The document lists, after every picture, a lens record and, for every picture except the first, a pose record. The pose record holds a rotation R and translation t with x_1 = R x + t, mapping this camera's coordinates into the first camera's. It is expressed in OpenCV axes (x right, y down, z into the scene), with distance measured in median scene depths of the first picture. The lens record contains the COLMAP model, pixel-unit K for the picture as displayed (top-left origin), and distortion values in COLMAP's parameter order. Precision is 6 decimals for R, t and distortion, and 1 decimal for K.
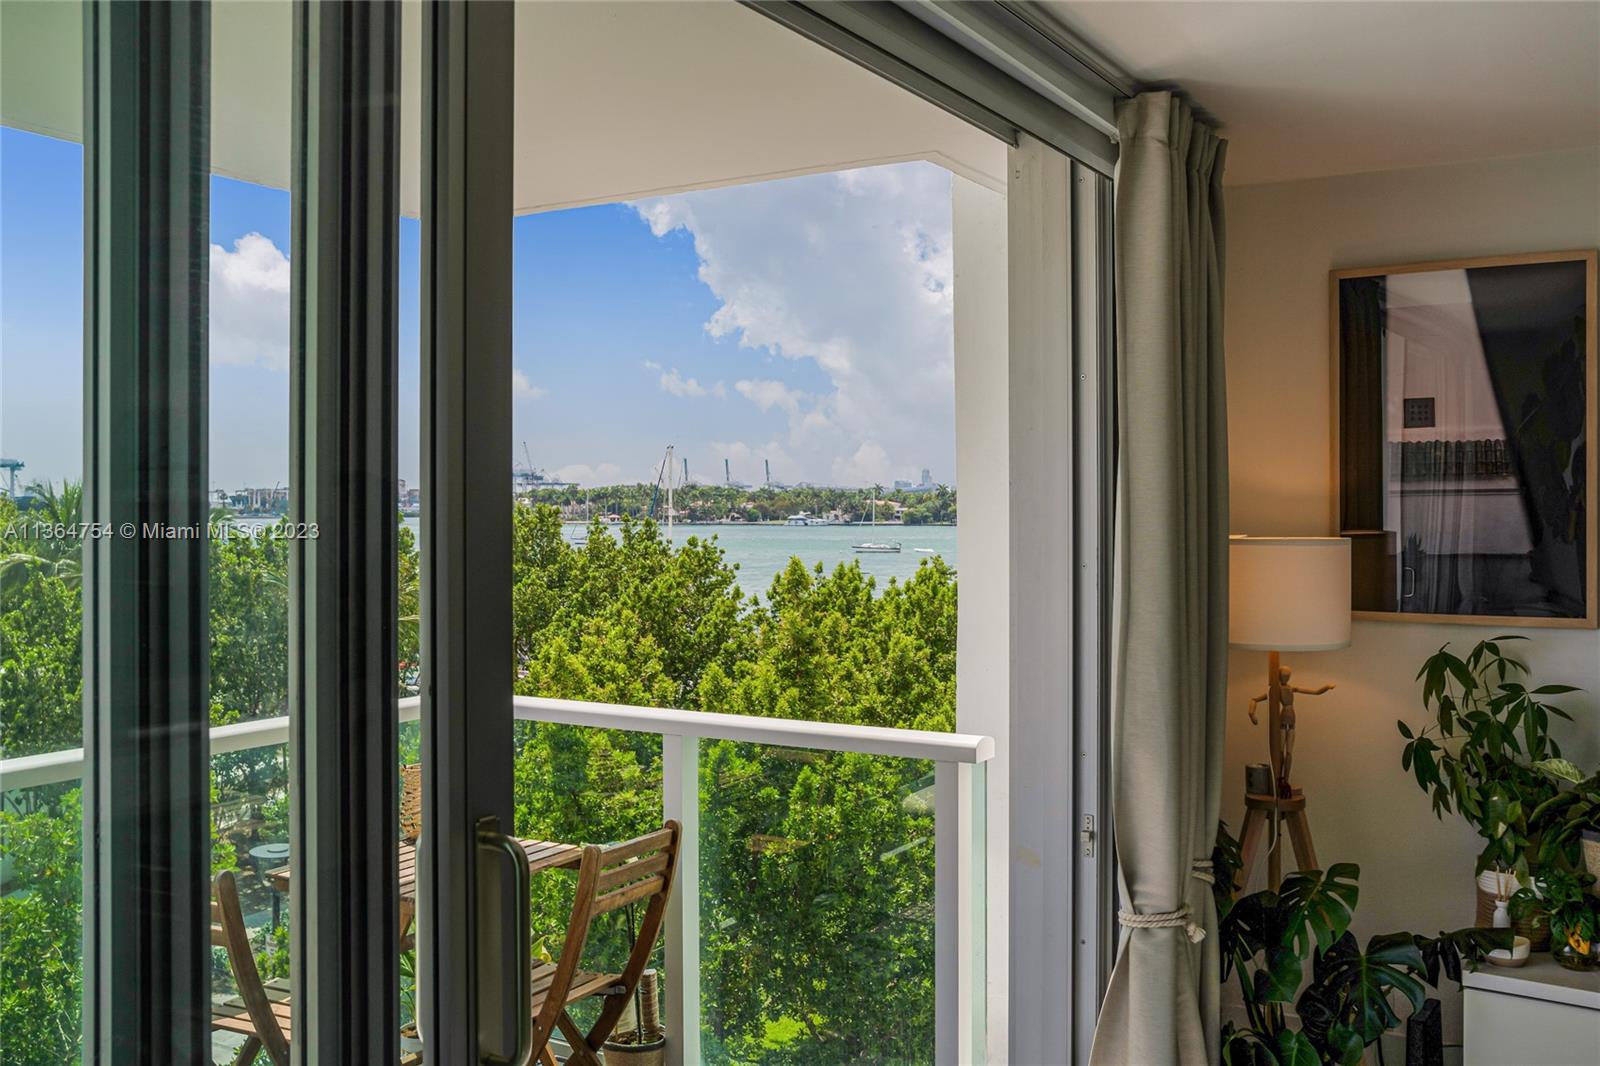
lens RADIAL K [[1478.2, 0, 800.0], [0, 1478.2, 533.0], [0, 0, 1]] dist [-0.075628, 0.191554]
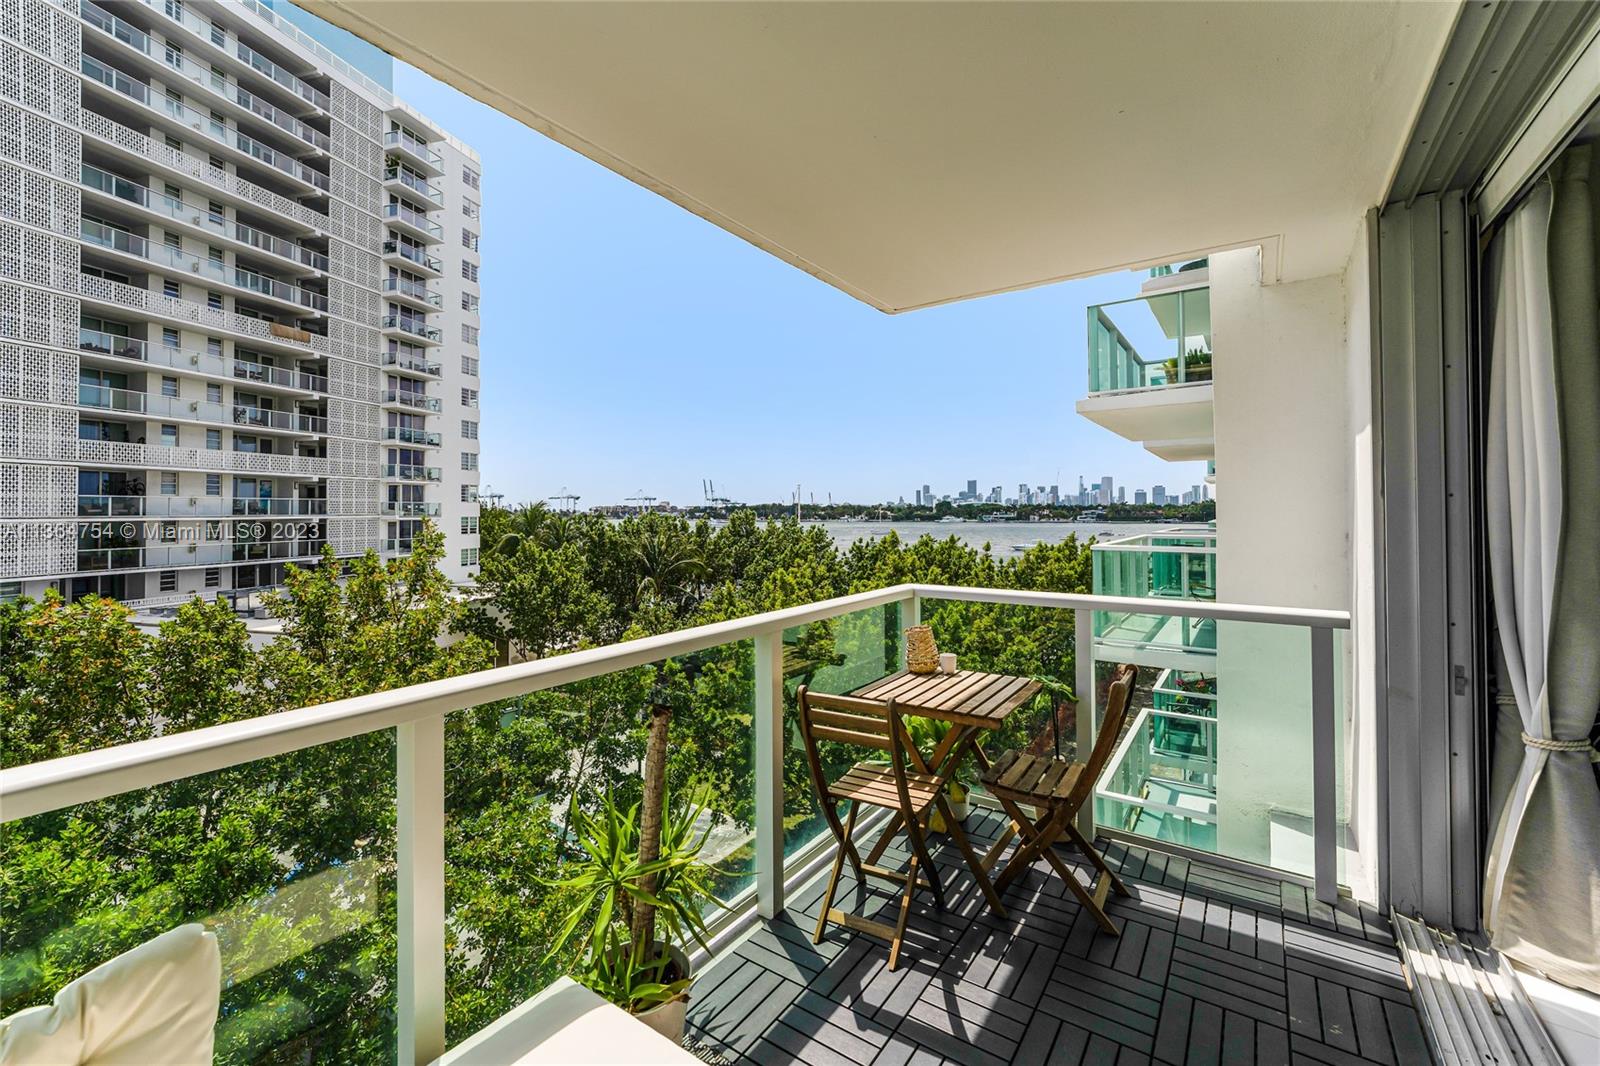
lens RADIAL K [[657.7, 0, 804.1], [0, 657.7, 503.1], [0, 0, 1]] dist [-0.000225, 0.000063]
pose [[0.998132, -0.002198, -0.061050, -0.046890], [0.000154, 0.999440, -0.033468, 0.006082], [0.061089, 0.033396, 0.997573, 0.035579]]
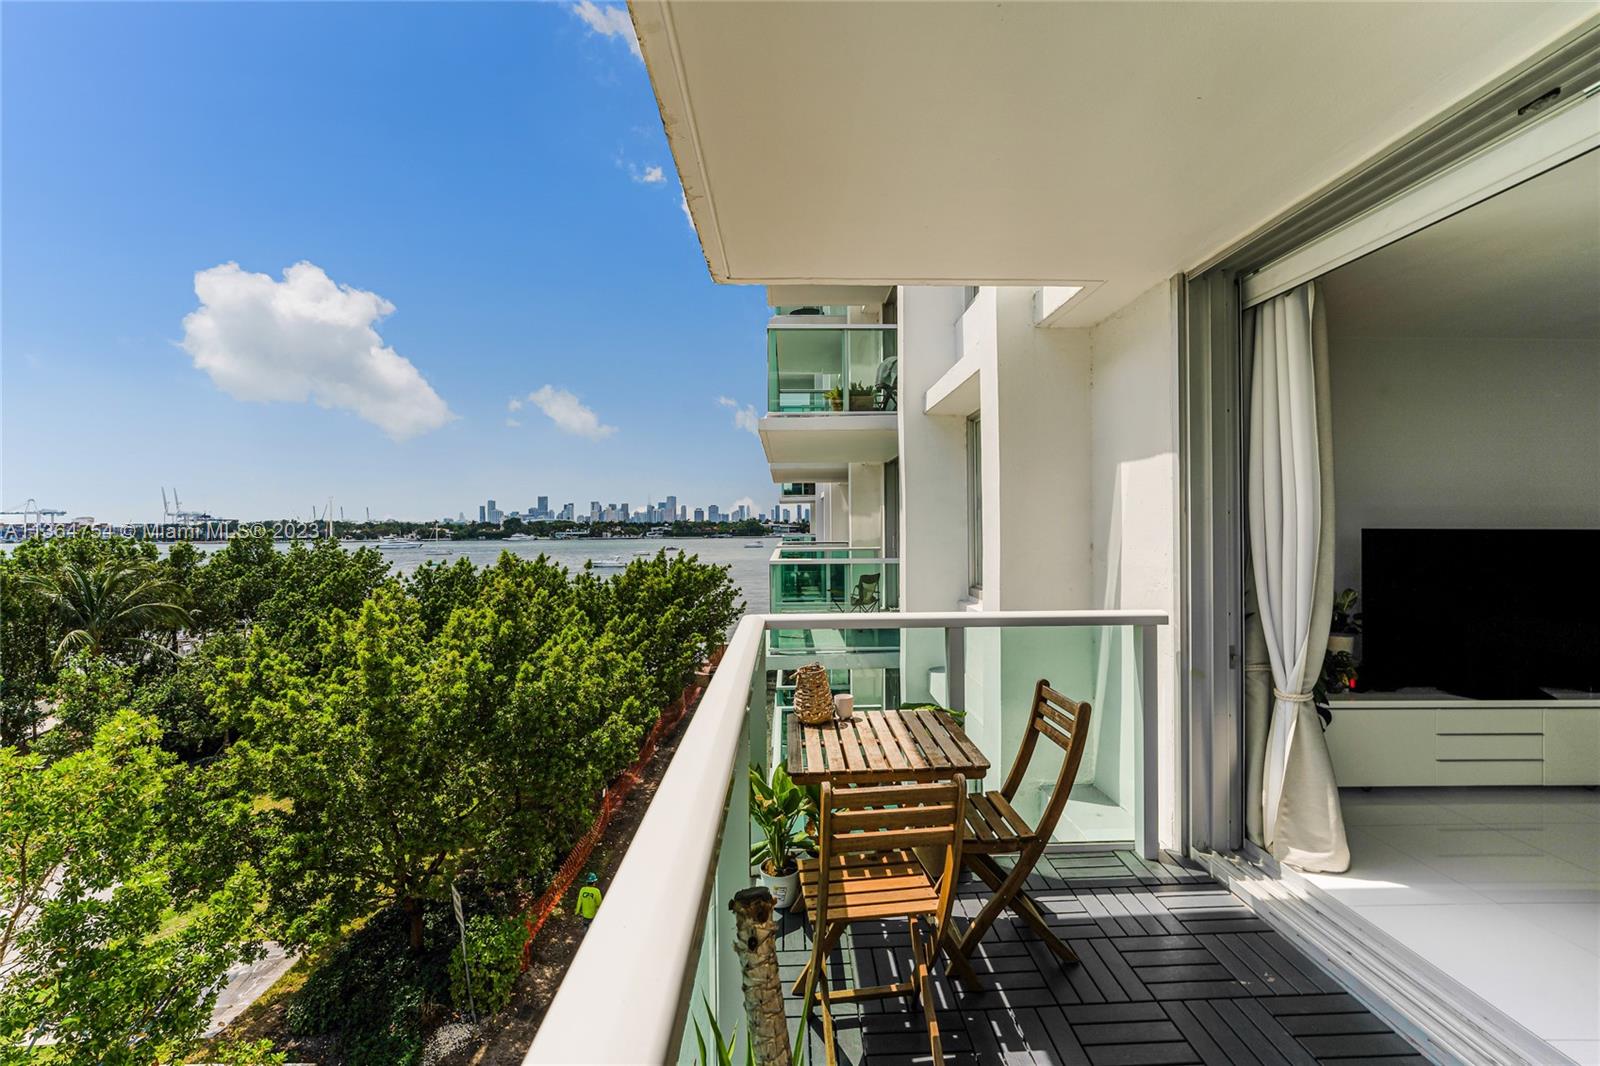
lens RADIAL K [[653.9, 0, 800.7], [0, 653.9, 522.2], [0, 0, 1]] dist [-0.001210, 0.000267]
pose [[0.845359, -0.002655, 0.534192, -0.081313], [0.018444, 0.999536, -0.024220, 0.005330], [-0.533880, 0.030328, 0.845016, 0.066864]]
